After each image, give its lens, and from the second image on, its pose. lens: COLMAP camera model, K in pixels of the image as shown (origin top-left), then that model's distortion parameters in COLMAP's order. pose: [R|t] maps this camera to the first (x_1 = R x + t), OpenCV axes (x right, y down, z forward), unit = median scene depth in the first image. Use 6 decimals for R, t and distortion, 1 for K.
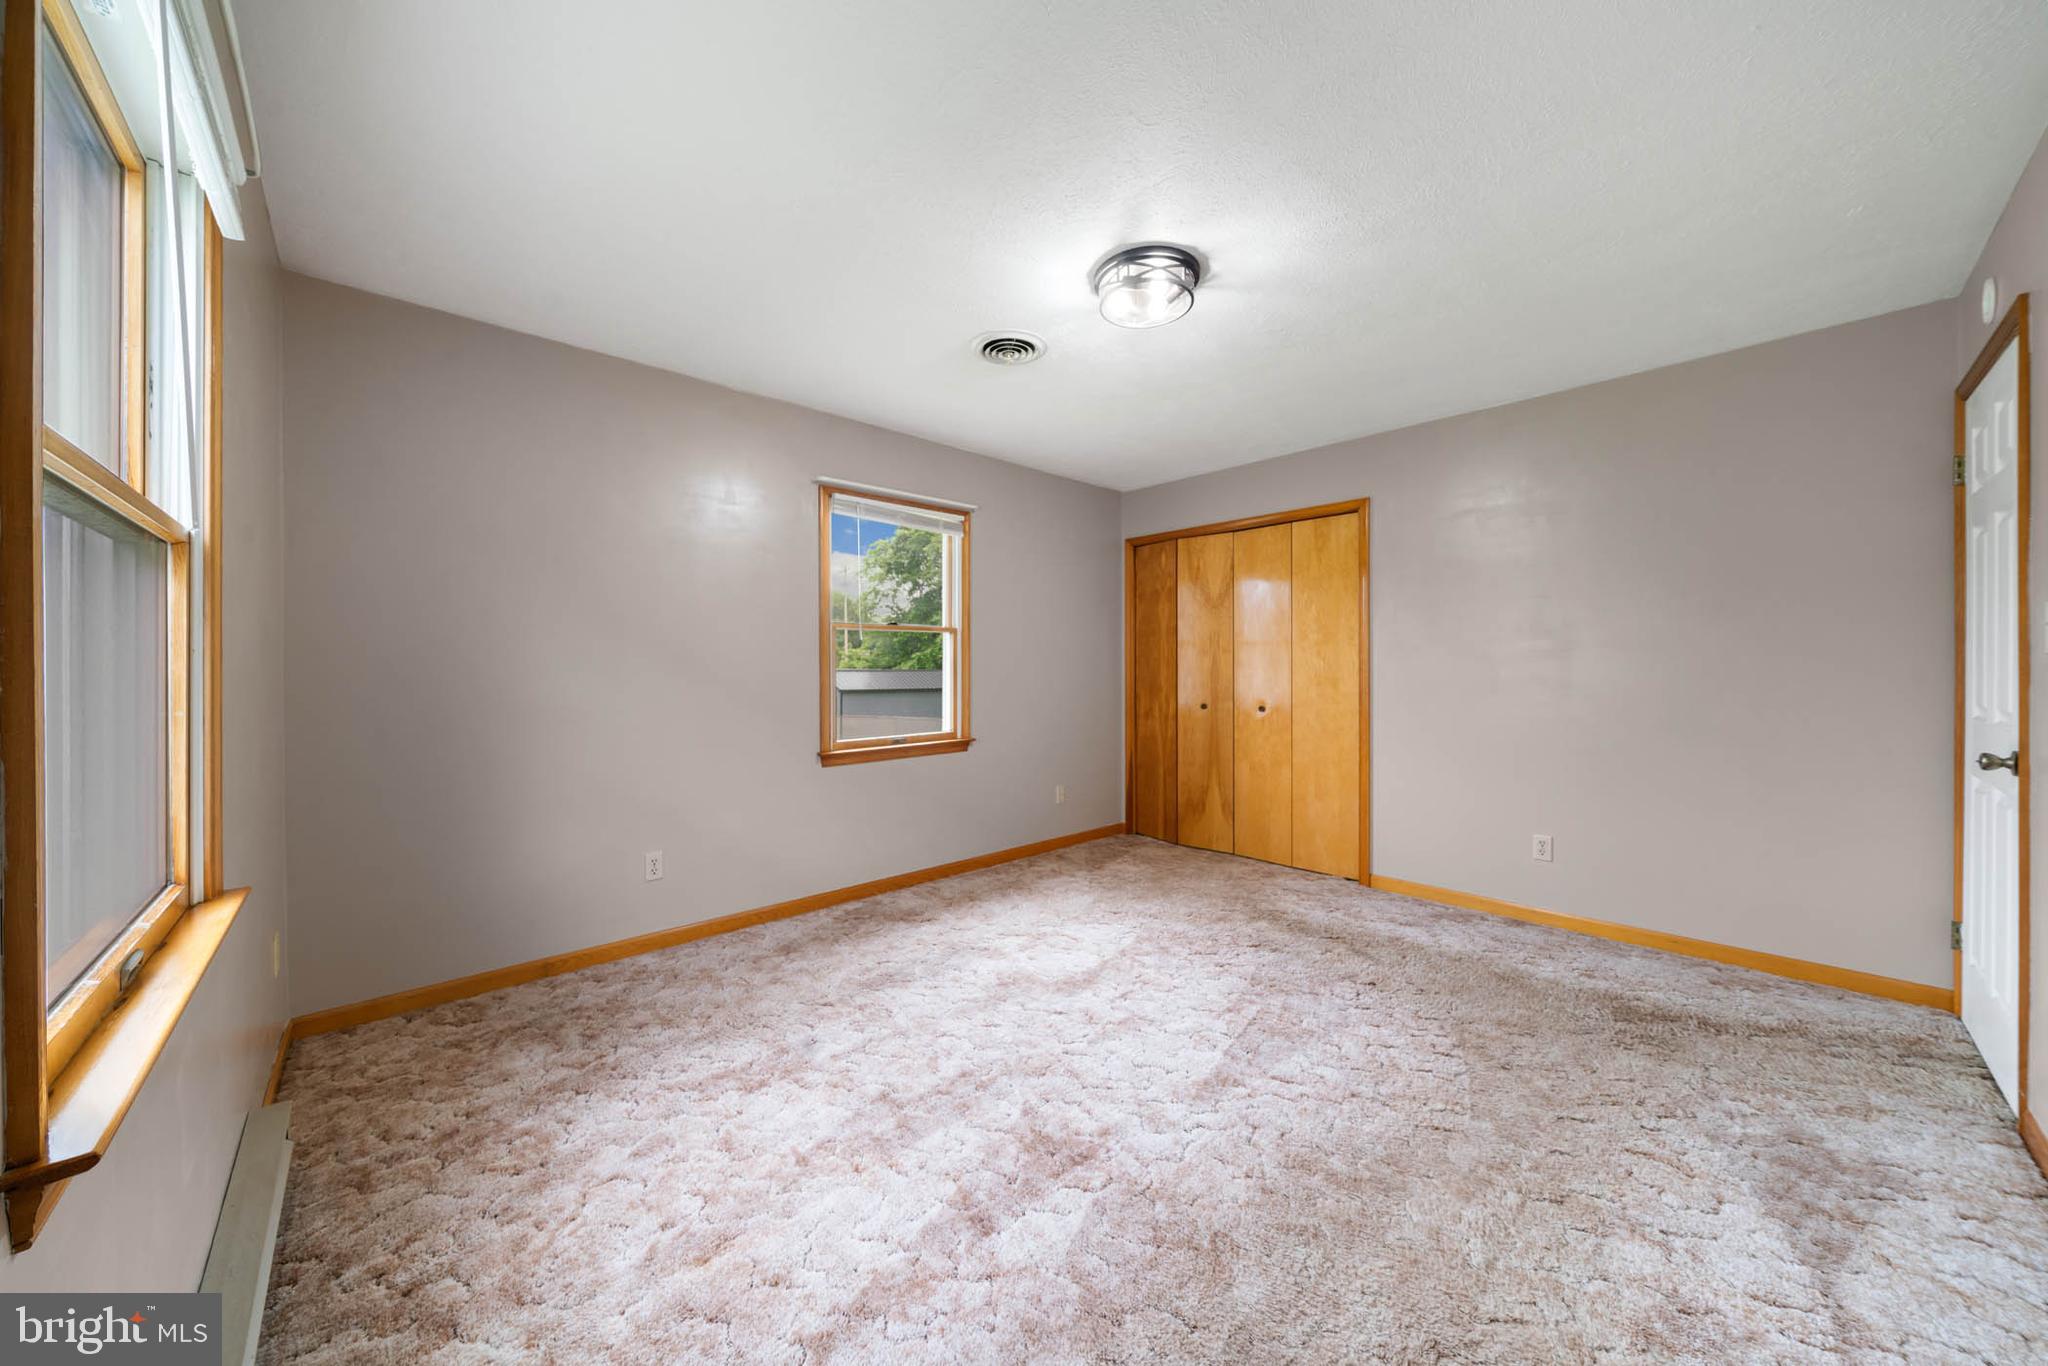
lens RADIAL K [[693.7, 0, 1018.8], [0, 693.7, 669.3], [0, 0, 1]] dist [-0.002624, -0.000200]
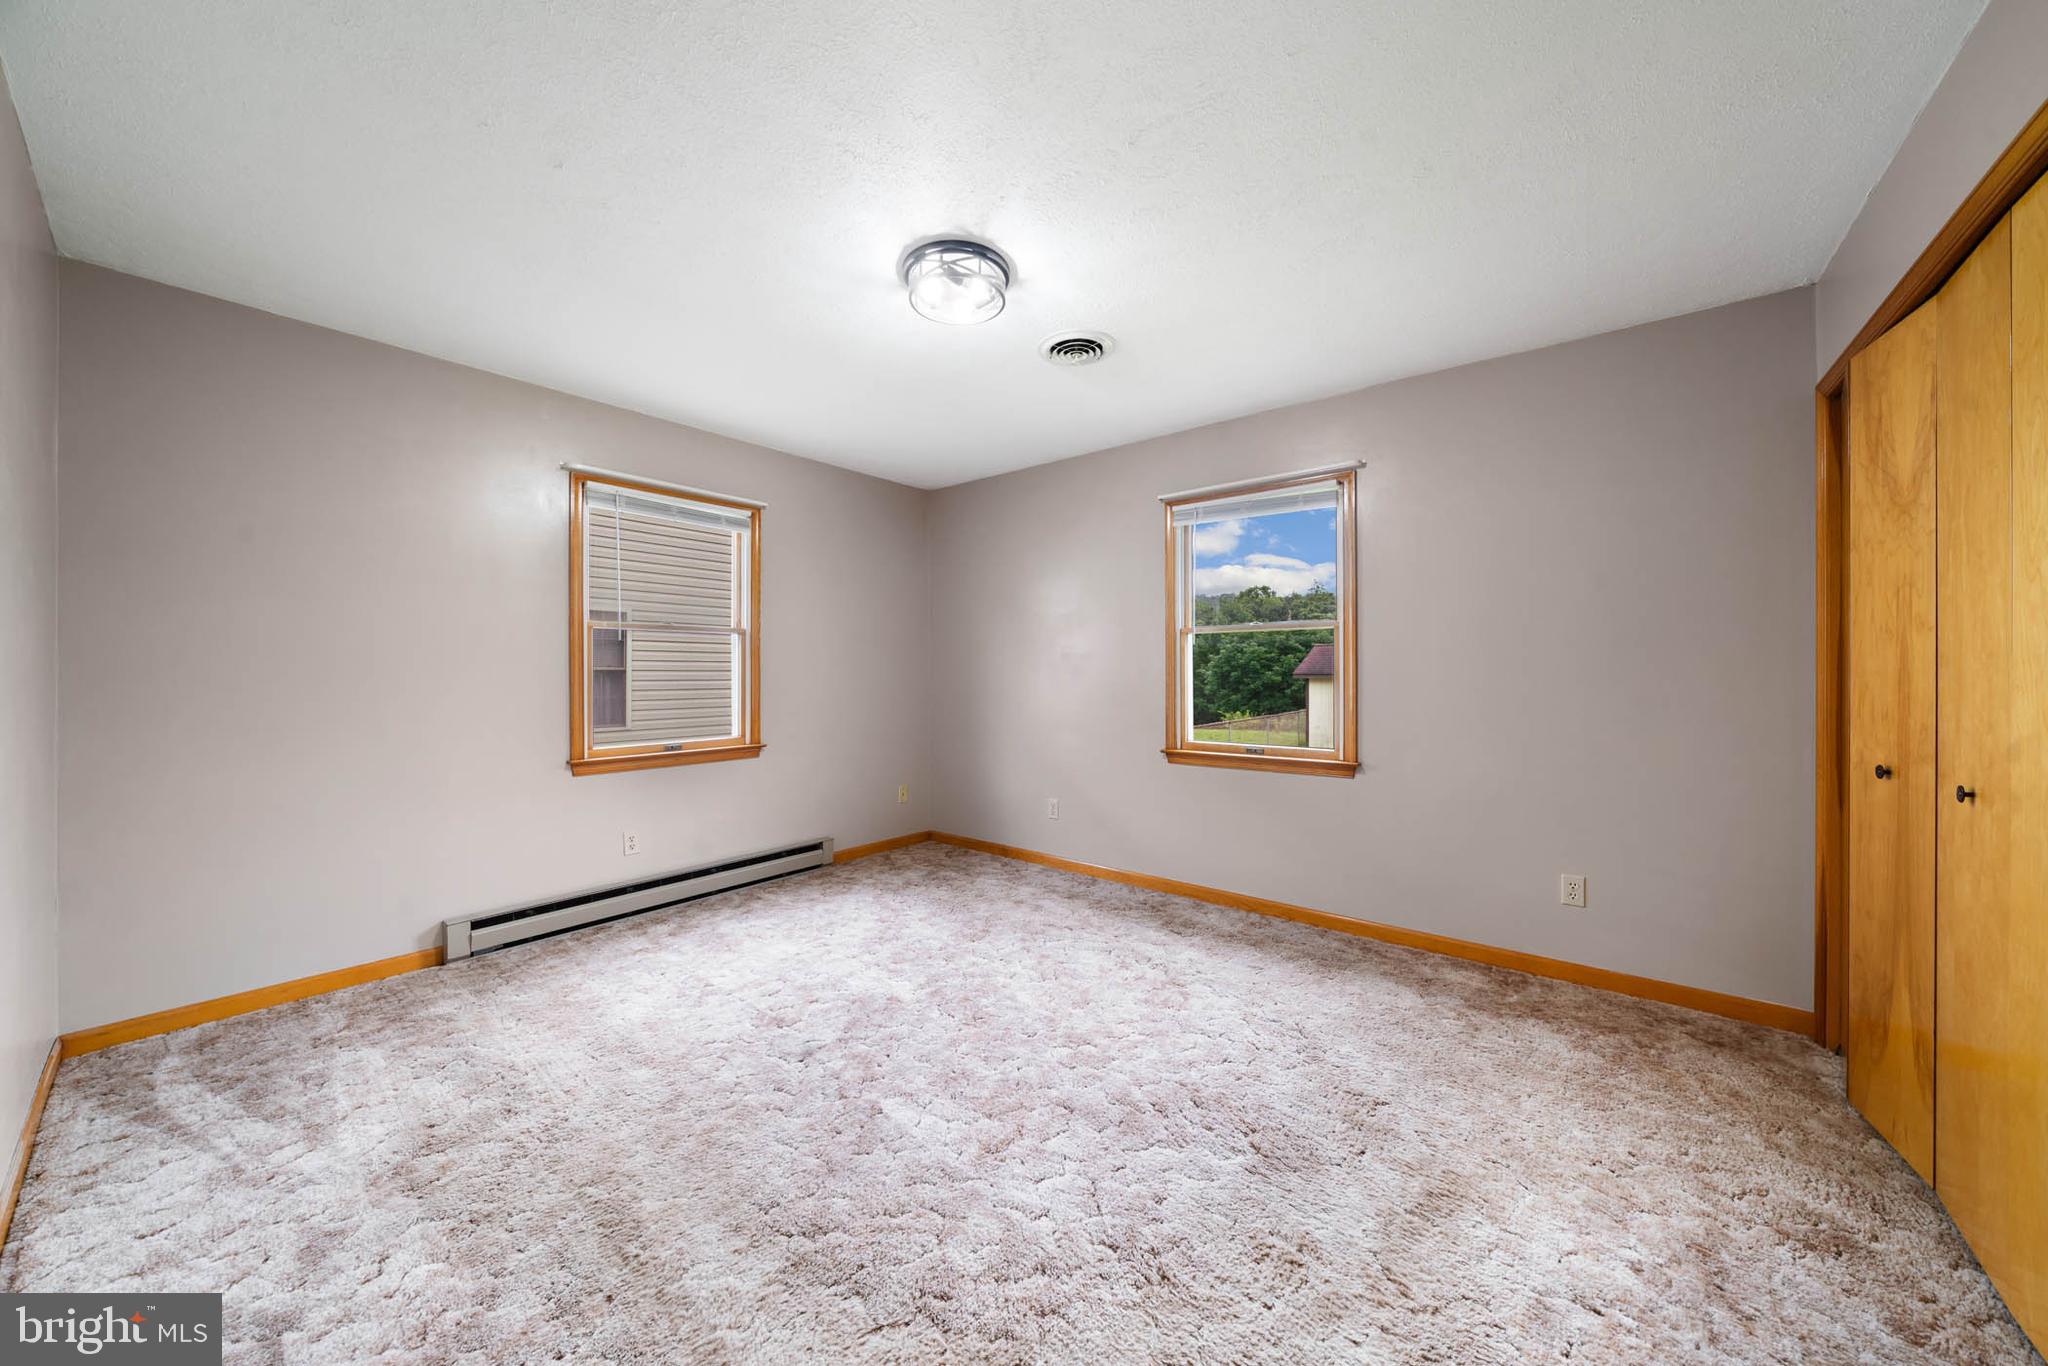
lens RADIAL K [[693.7, 0, 1010.3], [0, 693.7, 672.8], [0, 0, 1]] dist [-0.002624, -0.000200]
pose [[0.142960, 0.005874, -0.989711, 0.767452], [-0.001156, 0.999983, 0.005767, -0.004796], [0.989728, 0.000320, 0.142964, 0.616580]]
